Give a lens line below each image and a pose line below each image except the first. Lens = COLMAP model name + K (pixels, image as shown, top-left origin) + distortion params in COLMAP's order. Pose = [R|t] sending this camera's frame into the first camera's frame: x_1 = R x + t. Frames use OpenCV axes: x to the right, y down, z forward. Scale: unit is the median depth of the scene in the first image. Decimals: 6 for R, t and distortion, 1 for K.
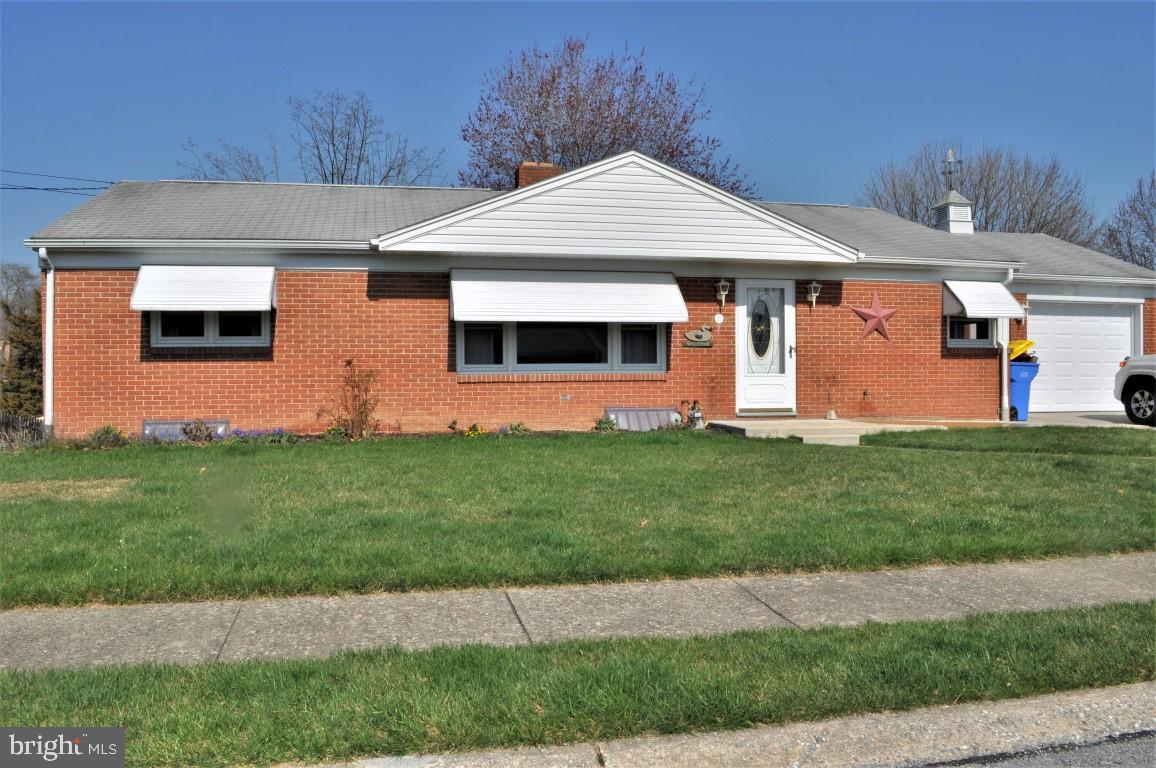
lens RADIAL K [[841.9, 0, 578.0], [0, 841.9, 384.0], [0, 0, 1]] dist [-0.069795, 0.001506]
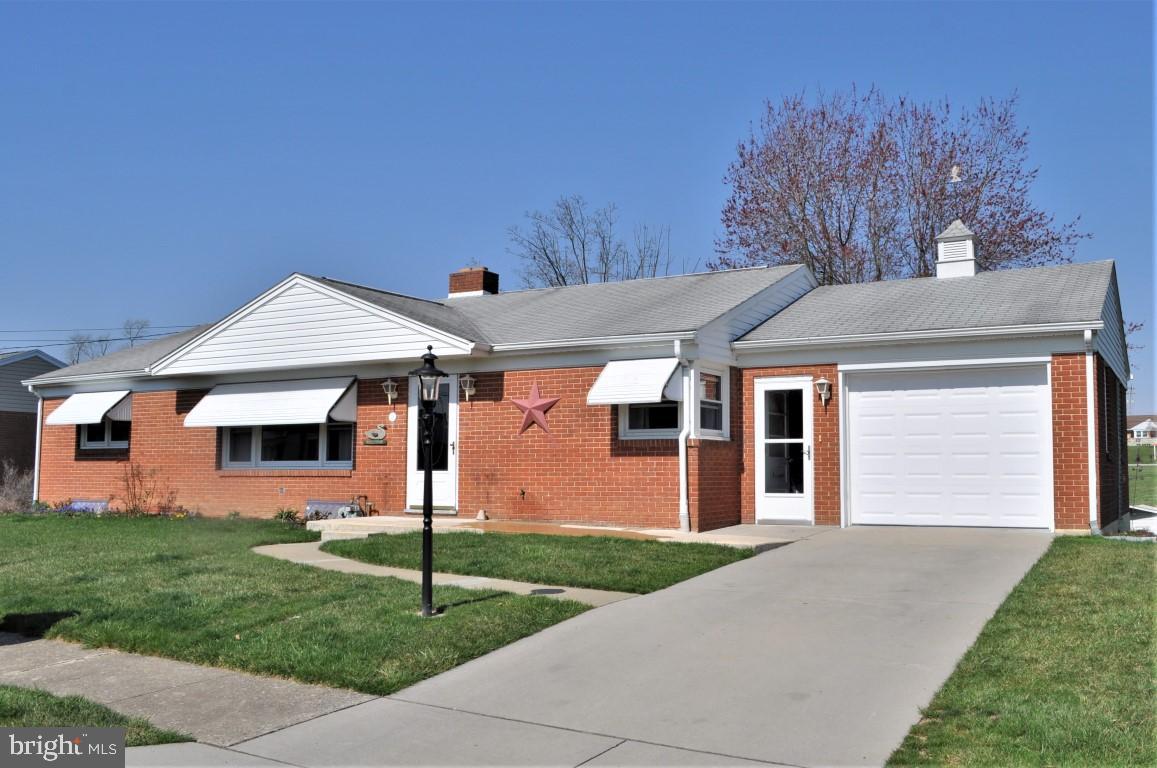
lens RADIAL K [[932.7, 0, 579.4], [0, 932.7, 390.6], [0, 0, 1]] dist [-0.078410, 0.009084]
pose [[0.791486, -0.048564, -0.609255, 1.039672], [-0.006581, 0.996103, -0.087948, -0.010984], [0.611152, 0.073619, 0.788082, 0.235181]]
